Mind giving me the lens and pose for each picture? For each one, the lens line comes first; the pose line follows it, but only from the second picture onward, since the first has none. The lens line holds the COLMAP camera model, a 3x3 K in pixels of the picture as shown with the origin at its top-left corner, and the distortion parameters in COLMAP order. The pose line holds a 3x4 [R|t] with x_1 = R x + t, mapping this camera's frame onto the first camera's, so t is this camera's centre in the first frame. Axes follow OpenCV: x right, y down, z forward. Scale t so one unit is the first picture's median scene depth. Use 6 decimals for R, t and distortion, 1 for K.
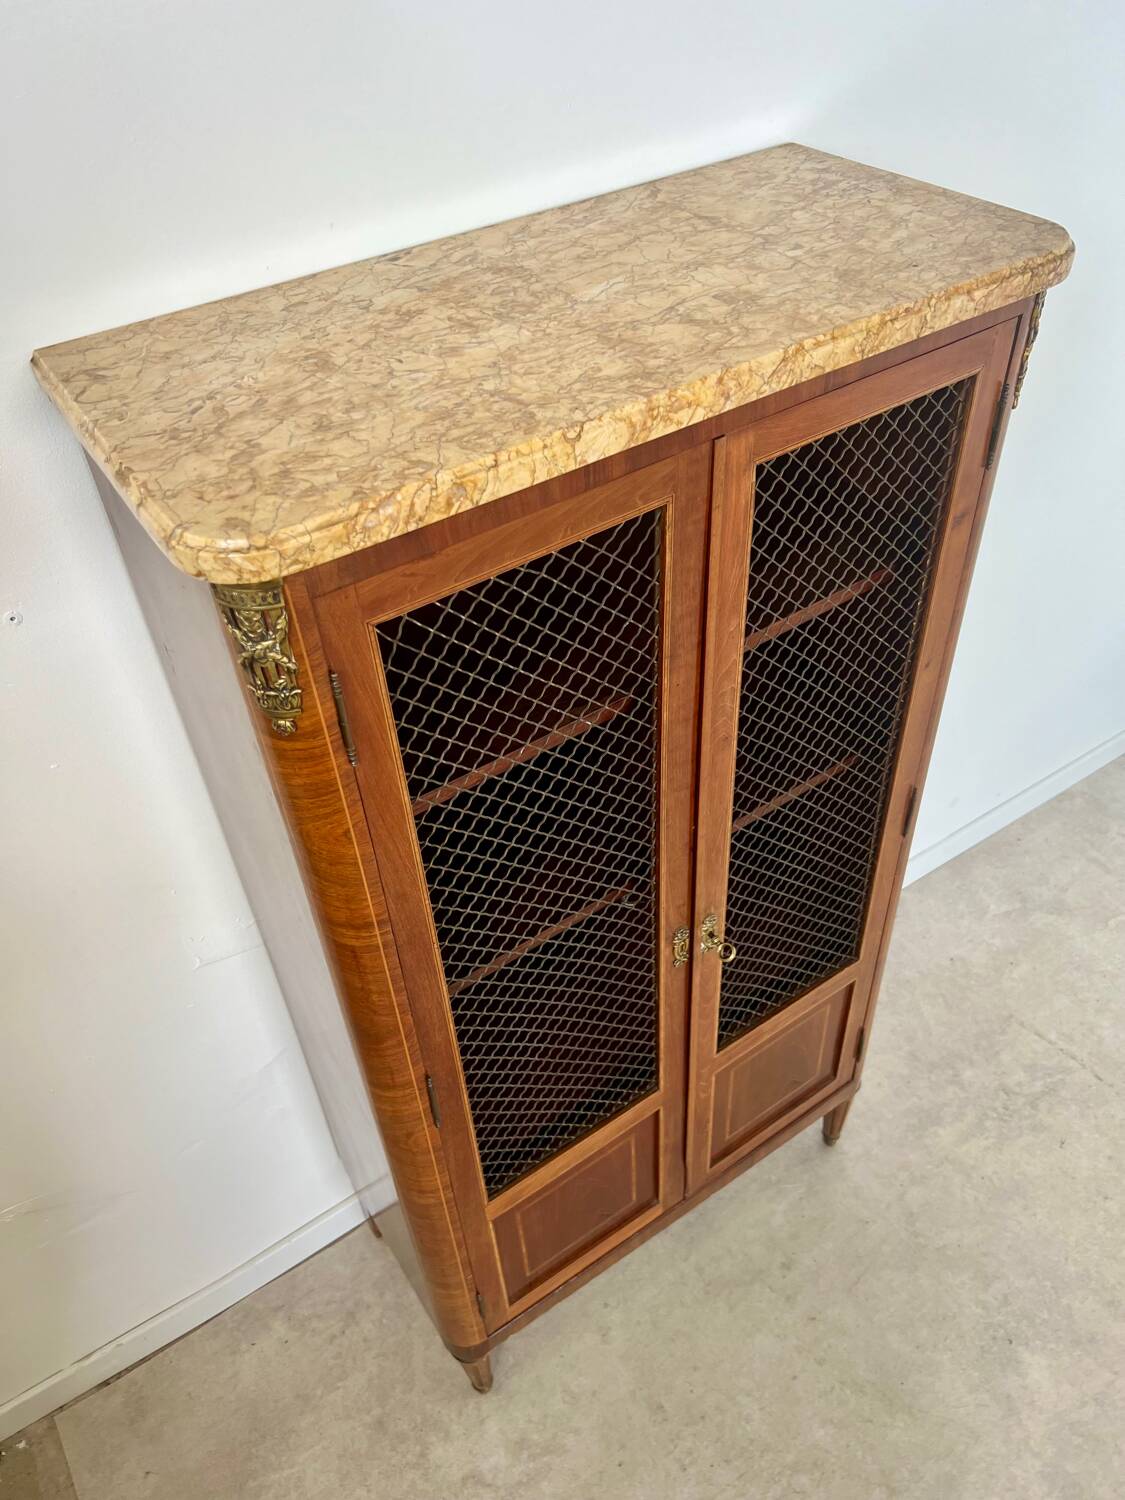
lens RADIAL K [[1126.6, 0, 537.8], [0, 1126.6, 732.7], [0, 0, 1]] dist [0.048968, -0.058712]
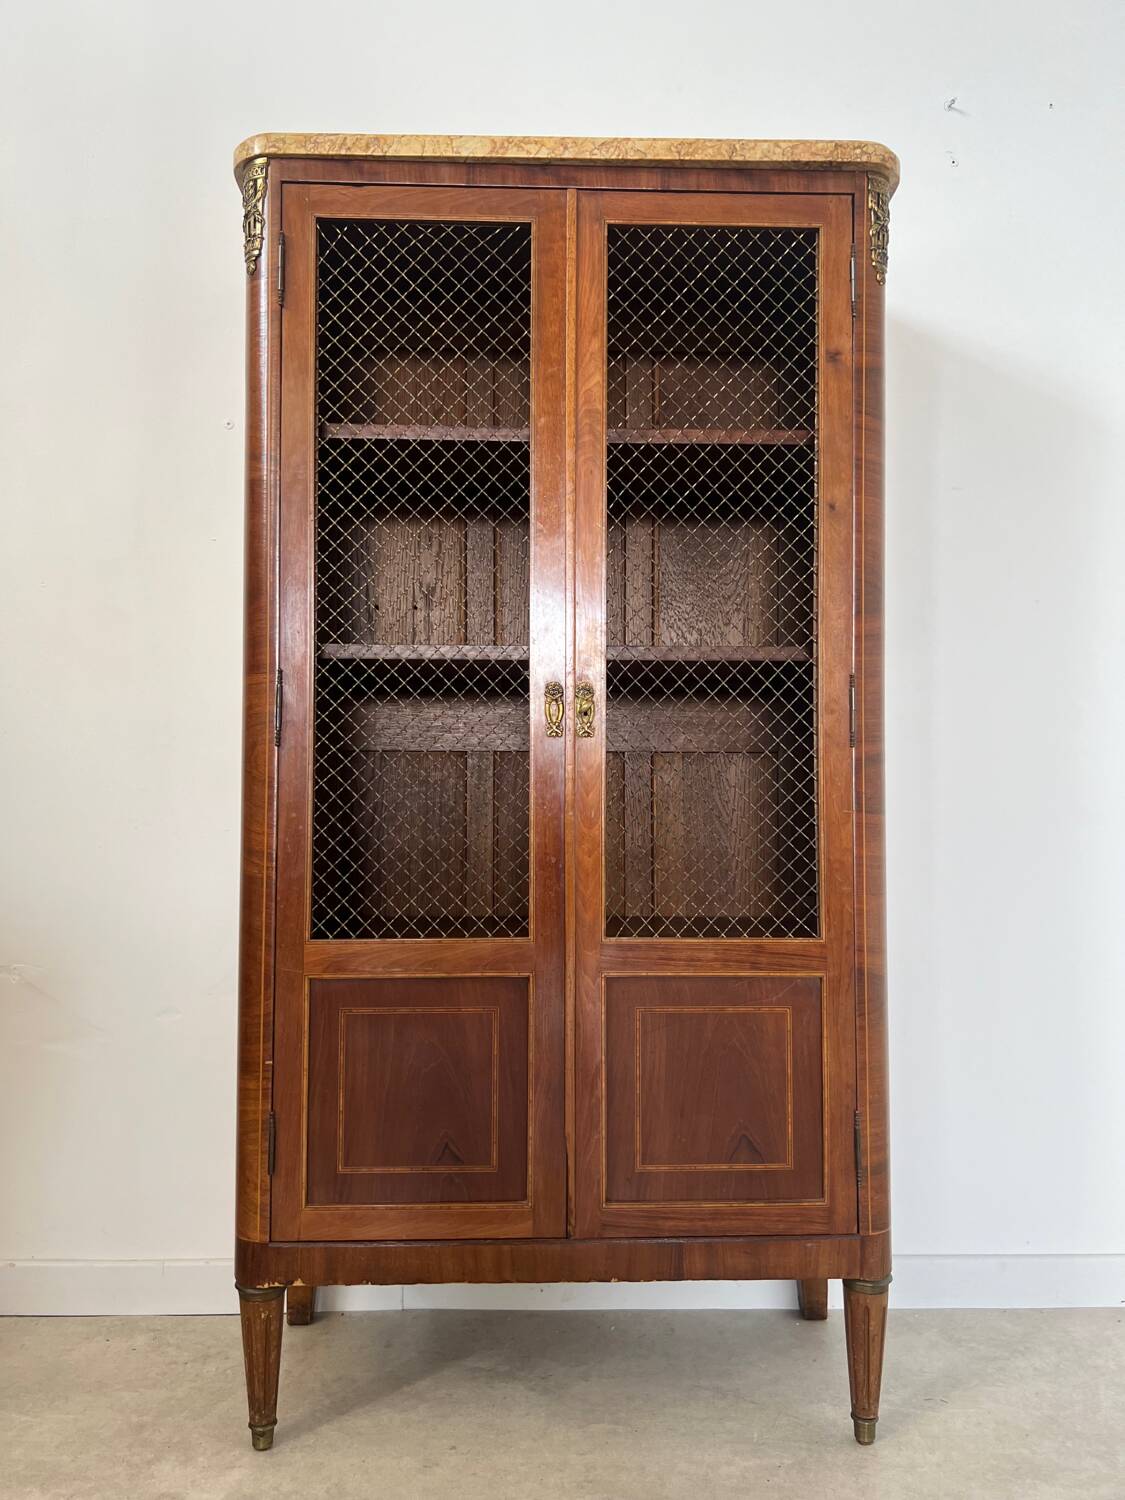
lens RADIAL K [[1126.6, 0, 554.2], [0, 1126.6, 752.6], [0, 0, 1]] dist [0.048968, -0.058712]
pose [[0.851382, 0.051645, -0.521997, 0.885791], [-0.391344, 0.725179, -0.566538, 1.063487], [0.349282, 0.686620, 0.637616, 0.469013]]
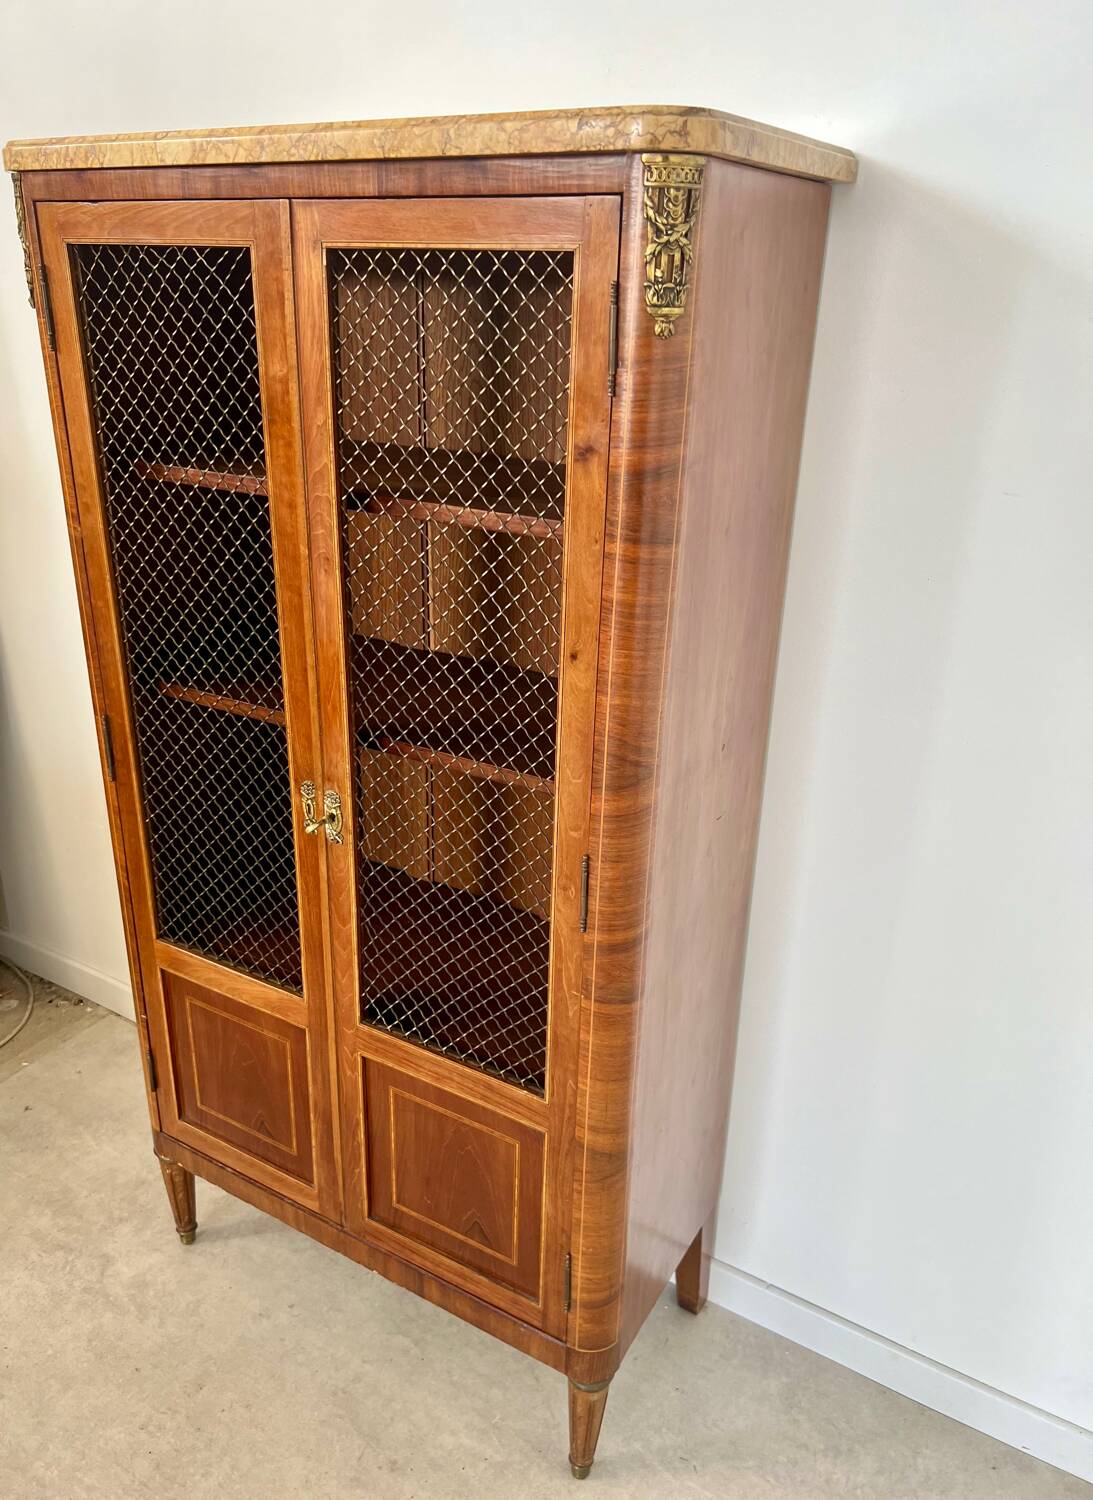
lens RADIAL K [[1113.0, 0, 527.2], [0, 1113.0, 743.1], [0, 0, 1]] dist [0.038460, -0.029498]
pose [[0.441365, 0.412962, -0.796655, 1.284718], [-0.633670, 0.772042, 0.049136, -0.035664], [0.635342, 0.483129, 0.602434, 0.647885]]
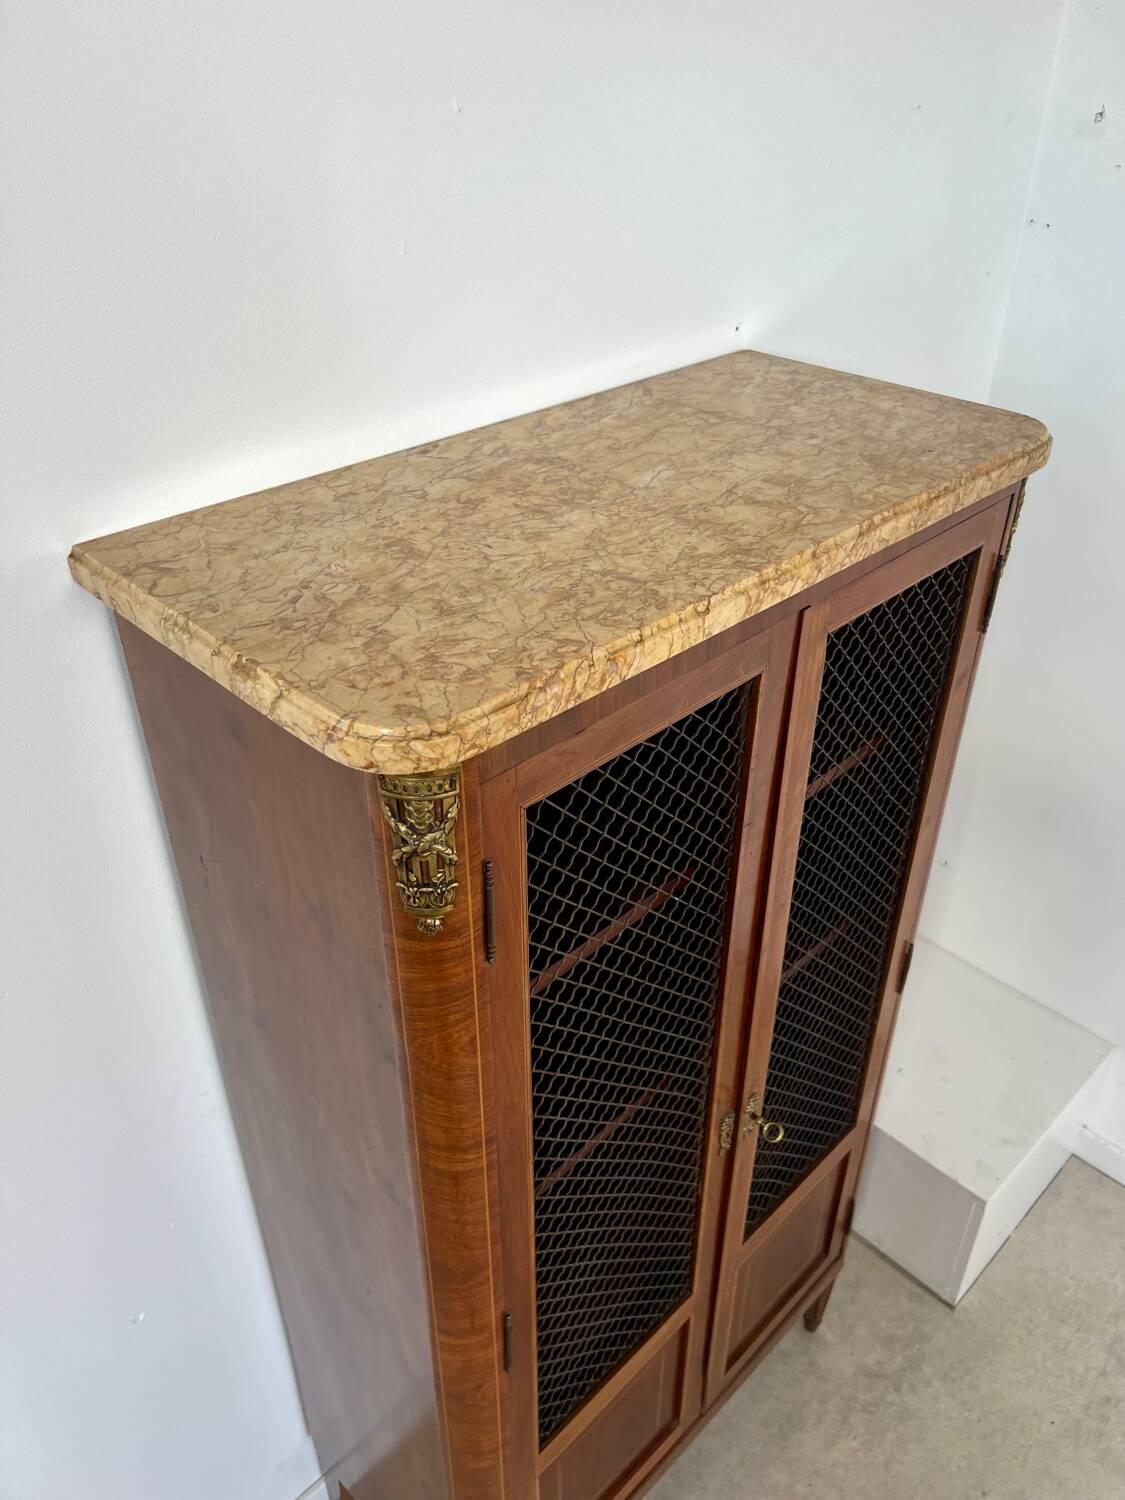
lens RADIAL K [[1126.6, 0, 545.3], [0, 1126.6, 747.3], [0, 0, 1]] dist [0.048968, -0.058712]
pose [[0.980516, -0.057245, 0.187915, -0.239754], [0.085265, 0.985811, -0.144592, -0.006823], [-0.176971, 0.157797, 0.971484, 0.054973]]
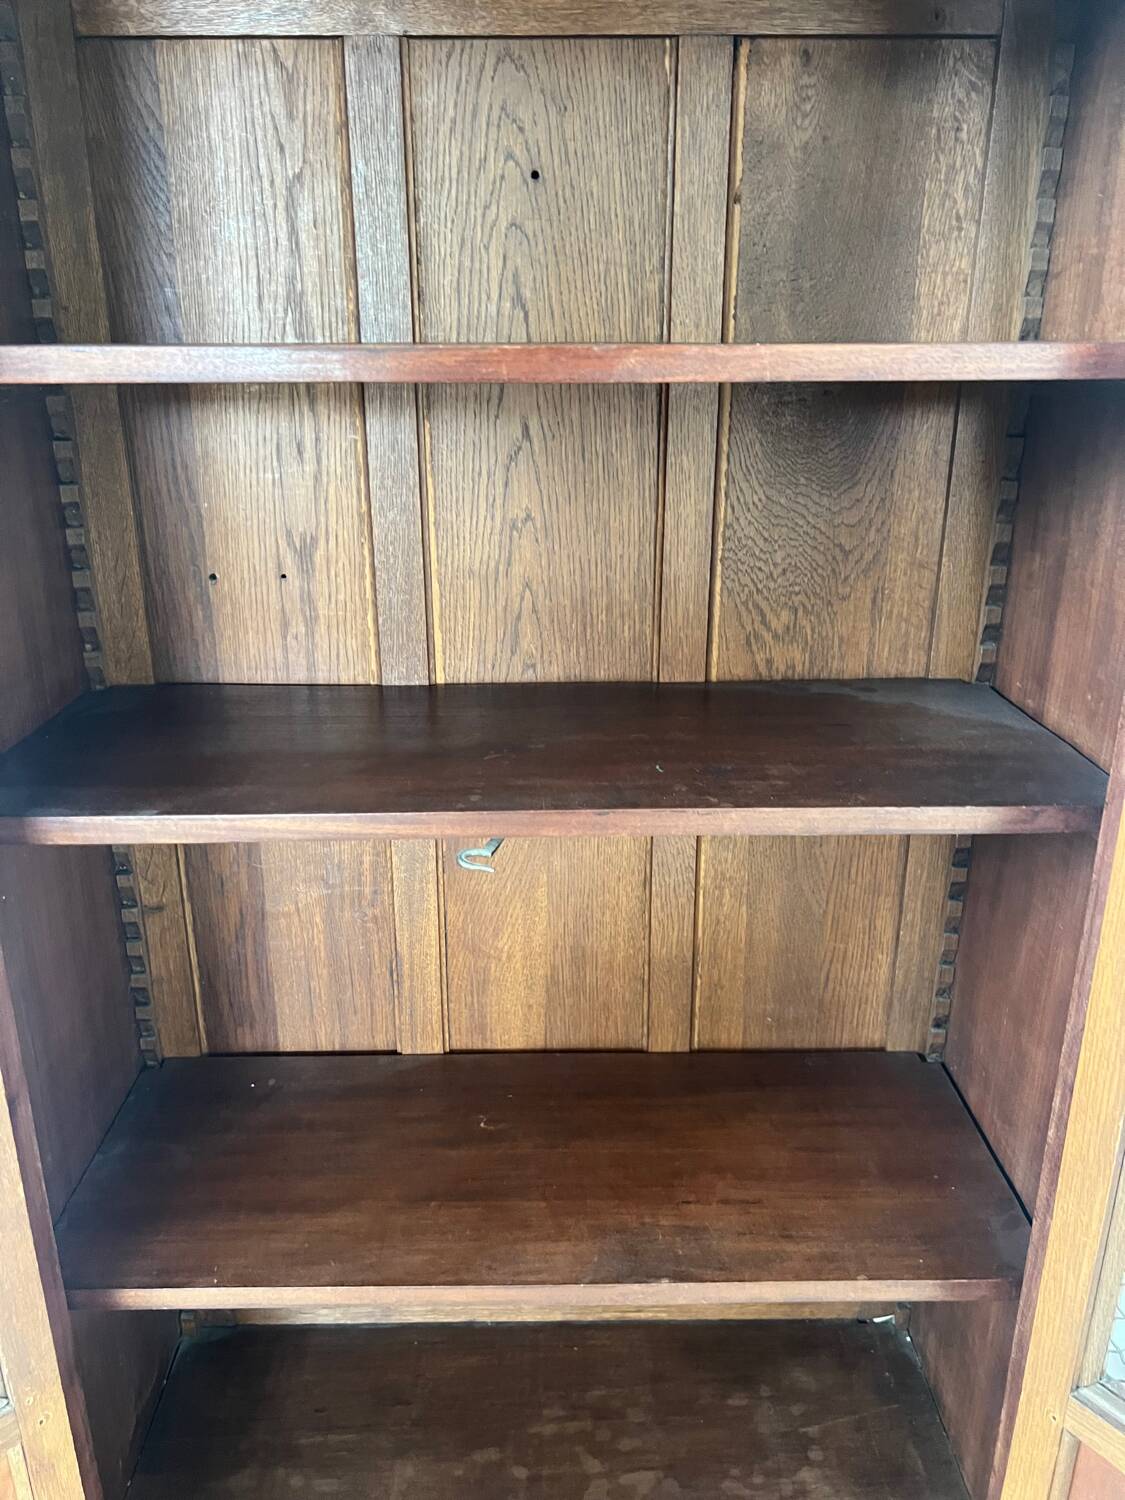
lens RADIAL K [[1126.6, 0, 543.2], [0, 1126.6, 747.3], [0, 0, 1]] dist [0.048968, -0.058712]
pose [[0.838177, 0.233247, -0.493007, 0.490187], [-0.398345, 0.879240, -0.261262, 0.301058], [0.372533, 0.415371, 0.829871, 0.684179]]
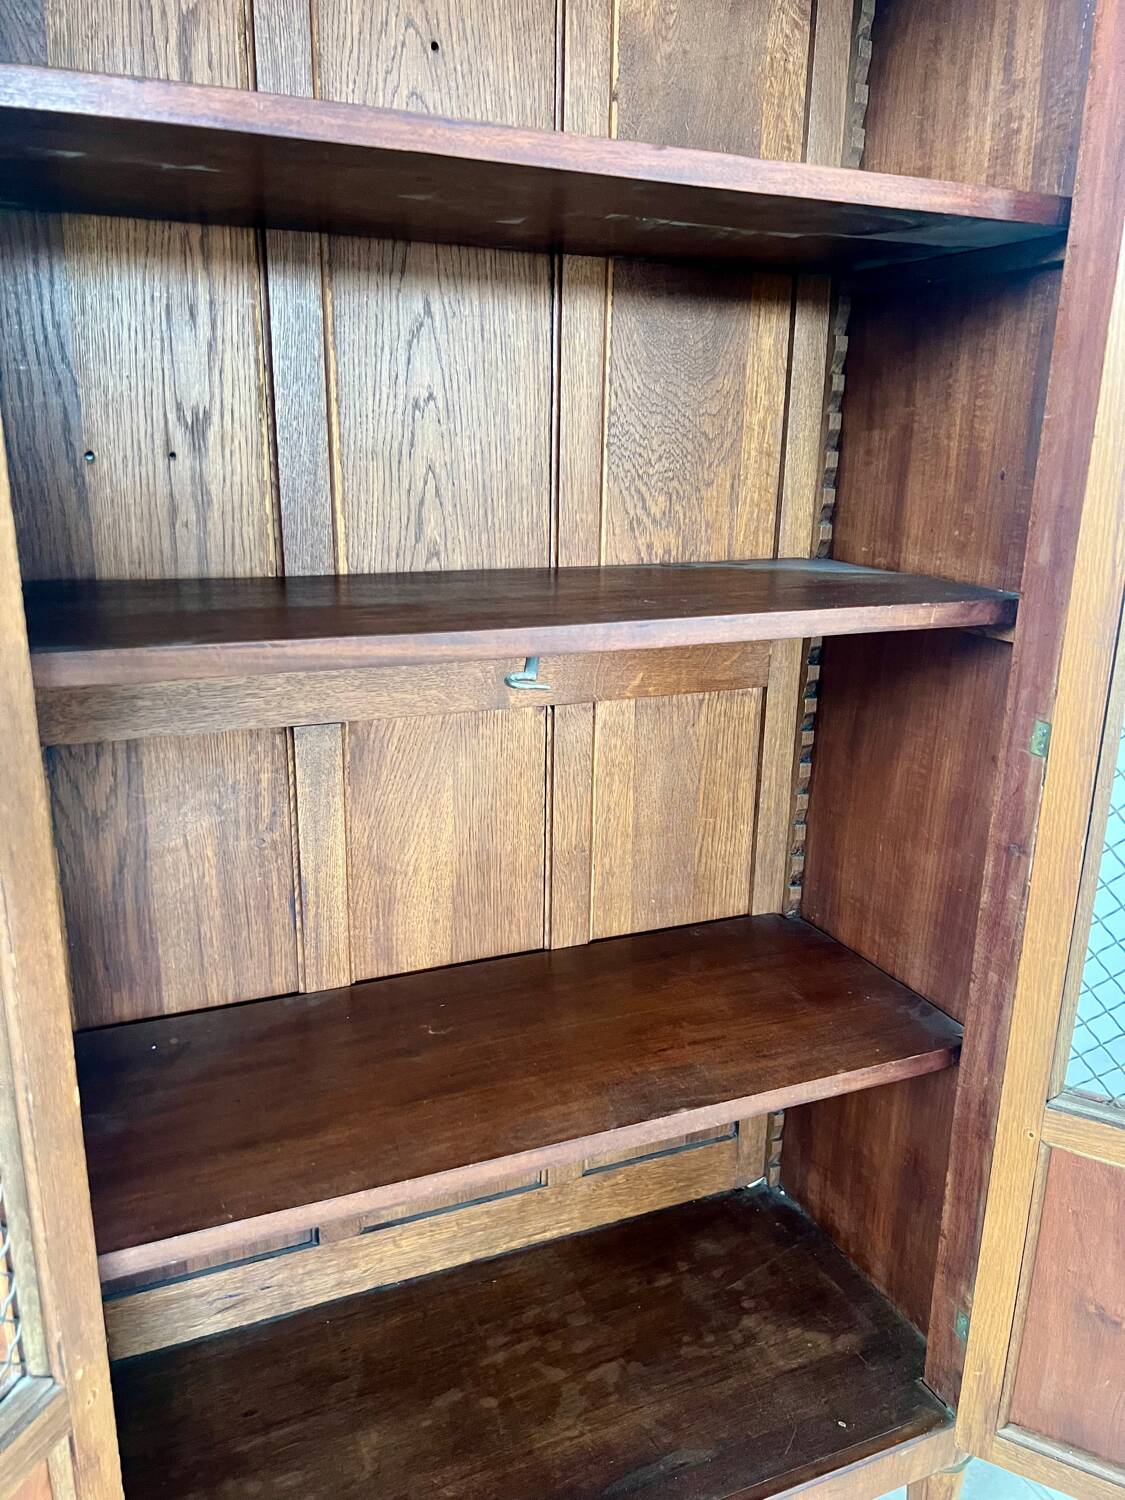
lens RADIAL K [[1135.8, 0, 542.7], [0, 1135.8, 756.7], [0, 0, 1]] dist [0.035767, -0.041285]
pose [[0.980581, 0.122847, -0.152874, 0.237172], [-0.177186, 0.889075, -0.422080, 0.538827], [0.084066, 0.440970, 0.893576, 0.680235]]
